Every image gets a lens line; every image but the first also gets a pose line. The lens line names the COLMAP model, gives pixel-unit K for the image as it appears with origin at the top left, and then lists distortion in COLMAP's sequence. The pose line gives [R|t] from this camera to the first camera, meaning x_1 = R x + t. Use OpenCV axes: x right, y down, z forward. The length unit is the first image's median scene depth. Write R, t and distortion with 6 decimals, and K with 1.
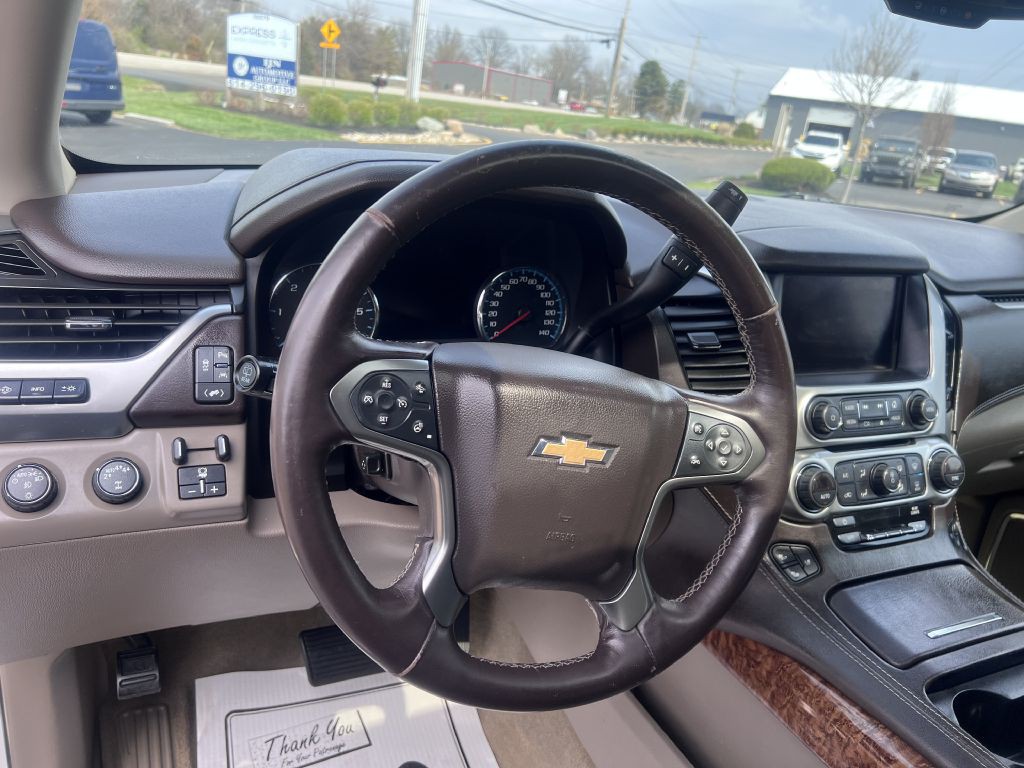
lens RADIAL K [[778.3, 0, 520.2], [0, 778.3, 383.0], [0, 0, 1]] dist [0.048143, -0.081820]
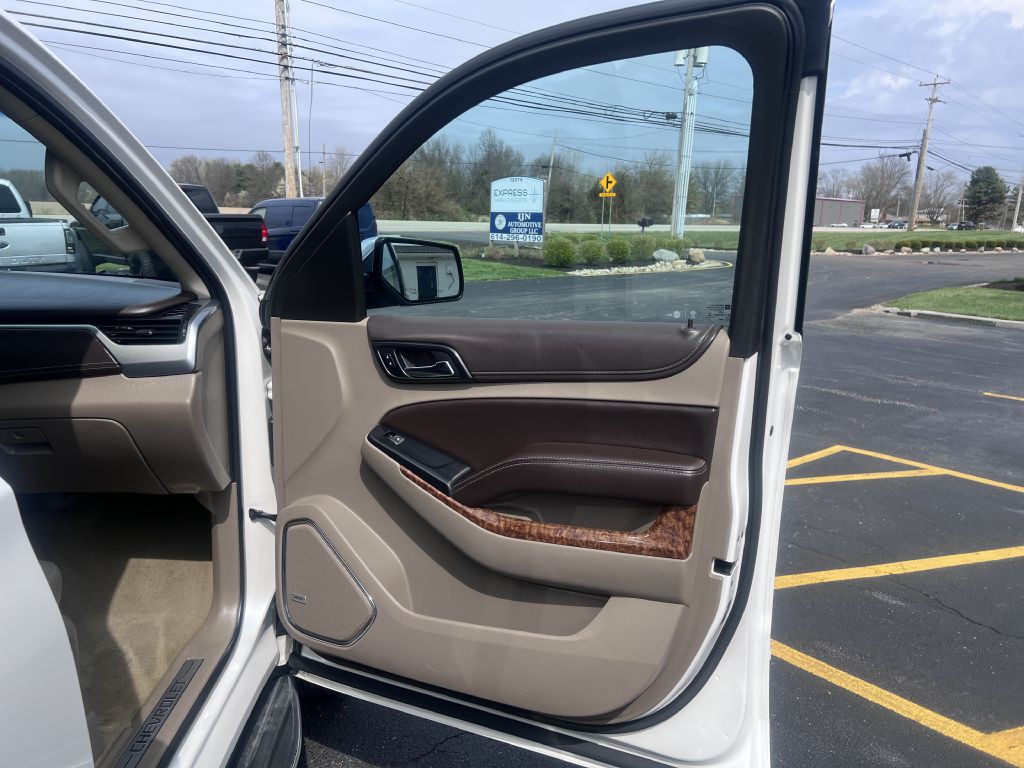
lens RADIAL K [[773.3, 0, 509.5], [0, 773.3, 385.4], [0, 0, 1]] dist [0.048964, -0.062126]
pose [[0.919395, -0.022309, -0.392701, 0.057946], [-0.041486, 0.987322, -0.153216, 0.005805], [0.391141, 0.157158, 0.906813, 0.001764]]
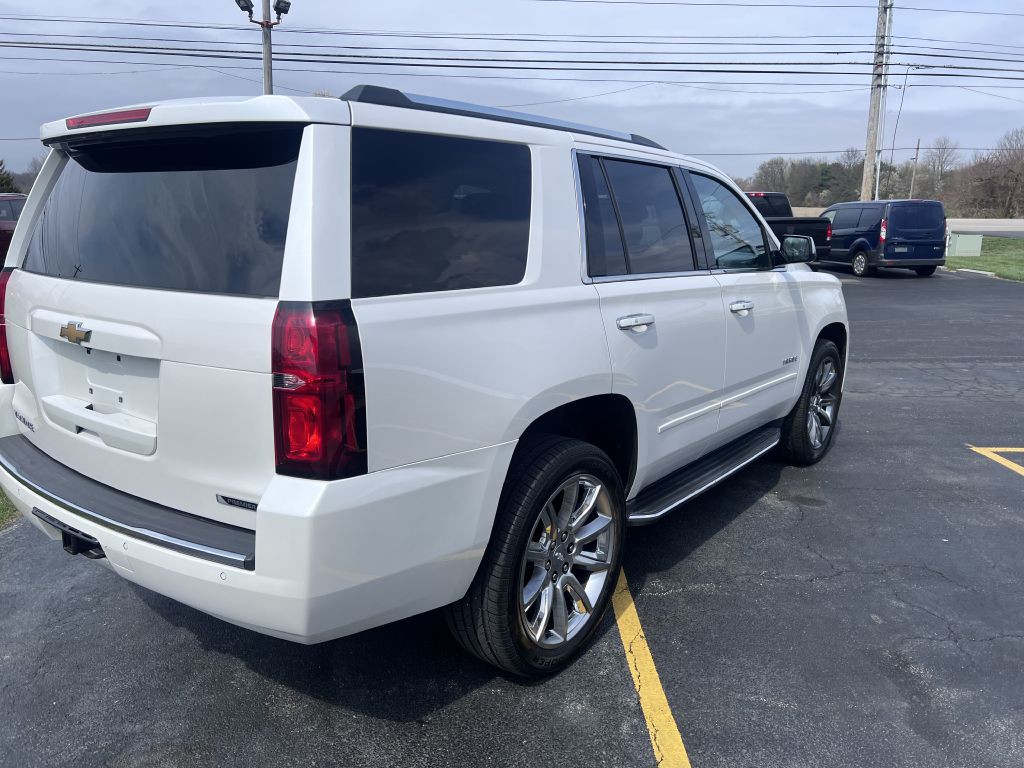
lens RADIAL K [[773.3, 0, 509.5], [0, 773.3, 385.4], [0, 0, 1]] dist [0.048964, -0.062126]
pose [[0.461765, 0.078545, -0.883518, 0.106731], [-0.255266, 0.965700, -0.047562, 0.026772], [0.849478, 0.247495, 0.465976, -0.044065]]
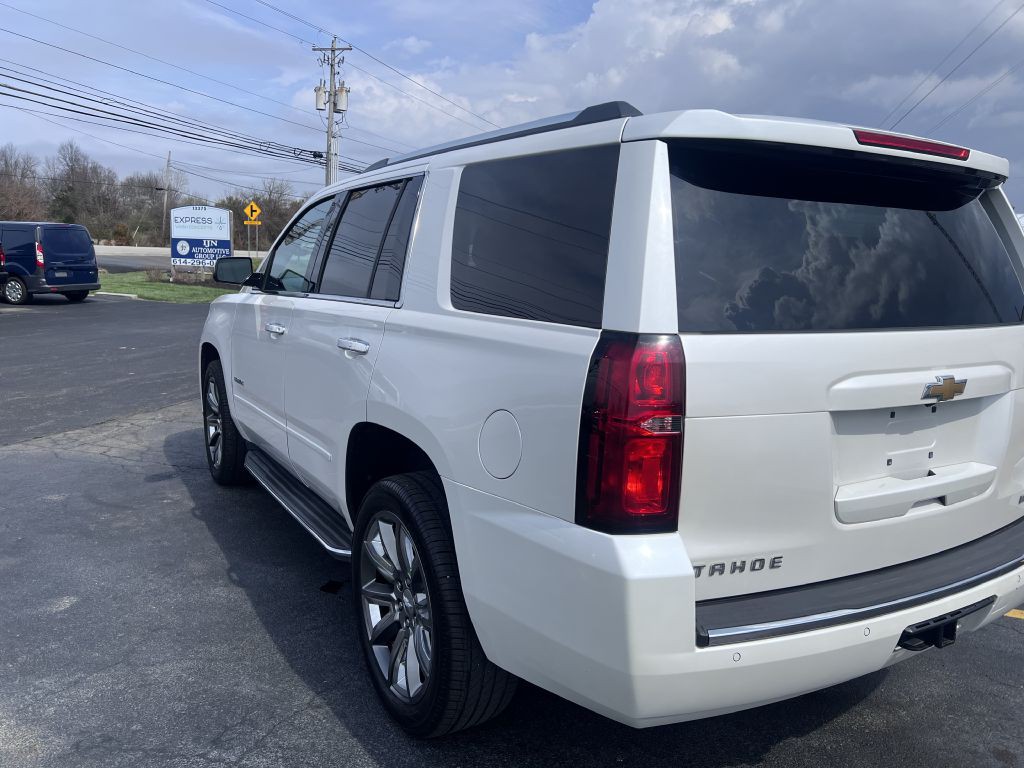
lens RADIAL K [[770.2, 0, 512.0], [0, 770.2, 384.0], [0, 0, 1]] dist [0.021622, -0.004456]
pose [[0.991269, -0.100948, 0.084823, 0.012201], [0.114188, 0.978903, -0.169443, 0.033232], [-0.065928, 0.177649, 0.981883, -0.090847]]
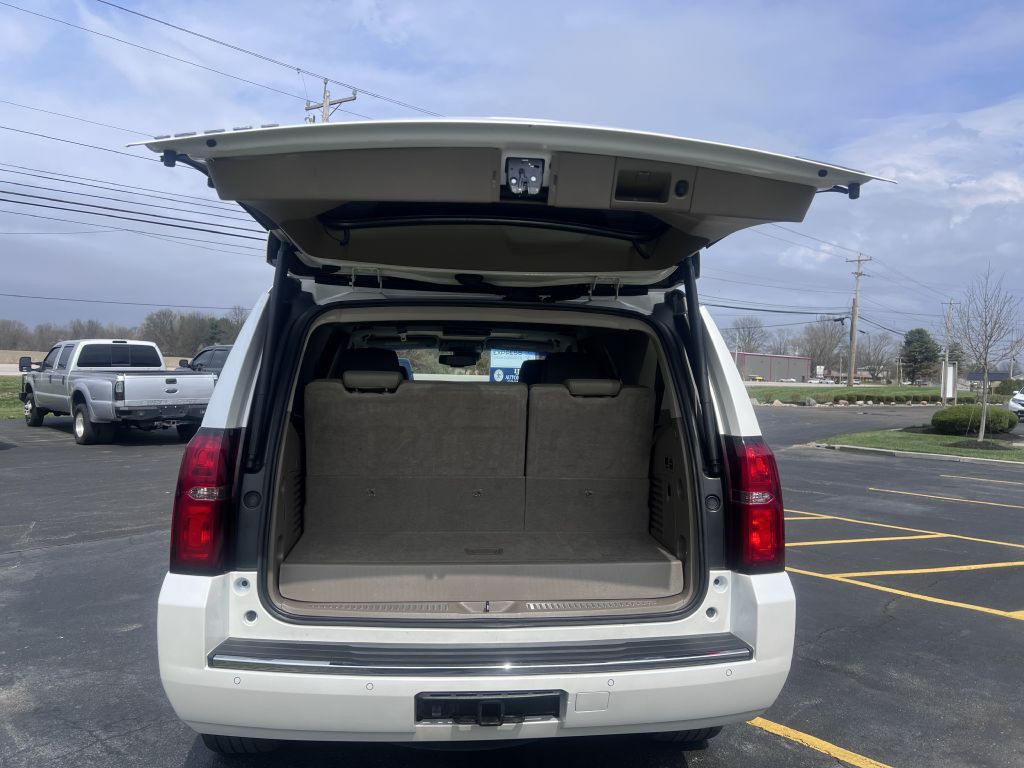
lens RADIAL K [[773.3, 0, 509.5], [0, 773.3, 385.4], [0, 0, 1]] dist [0.048964, -0.062126]
pose [[0.937226, -0.091011, -0.336636, 0.064017], [-0.031517, 0.939286, -0.341686, 0.040598], [0.347294, 0.330847, 0.877455, -0.095802]]
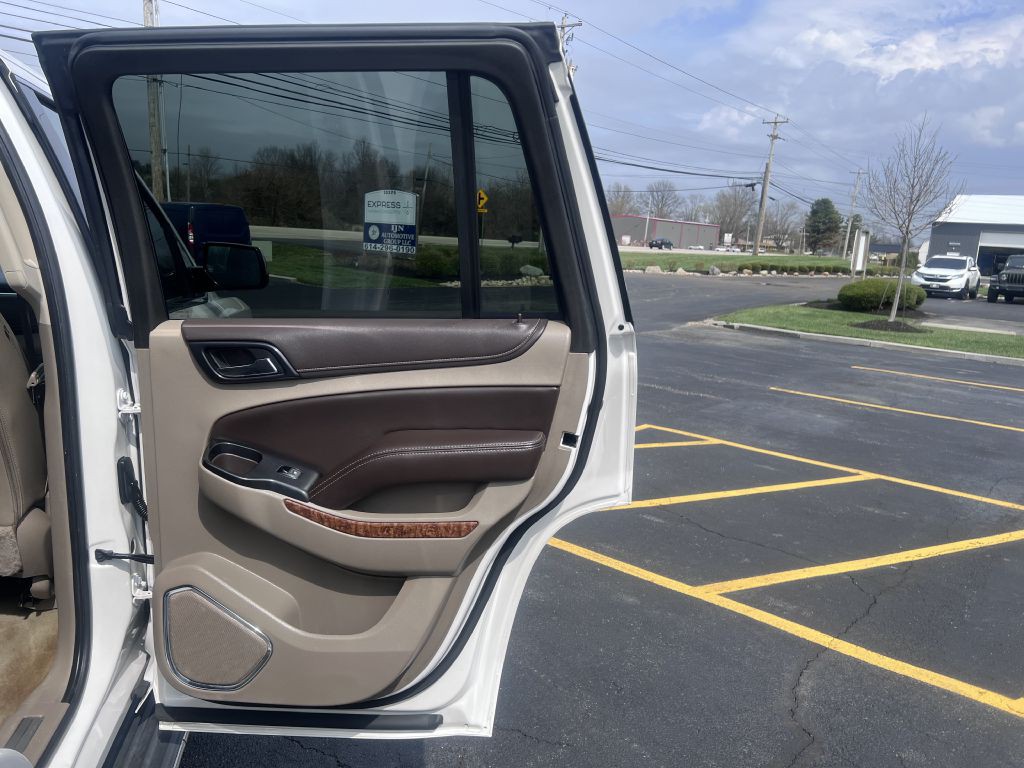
lens RADIAL K [[773.3, 0, 509.5], [0, 773.3, 385.4], [0, 0, 1]] dist [0.048964, -0.062126]
pose [[0.970663, -0.023554, -0.239286, 0.068647], [-0.018921, 0.984622, -0.173673, 0.014397], [0.239697, 0.173106, 0.955290, -0.020485]]
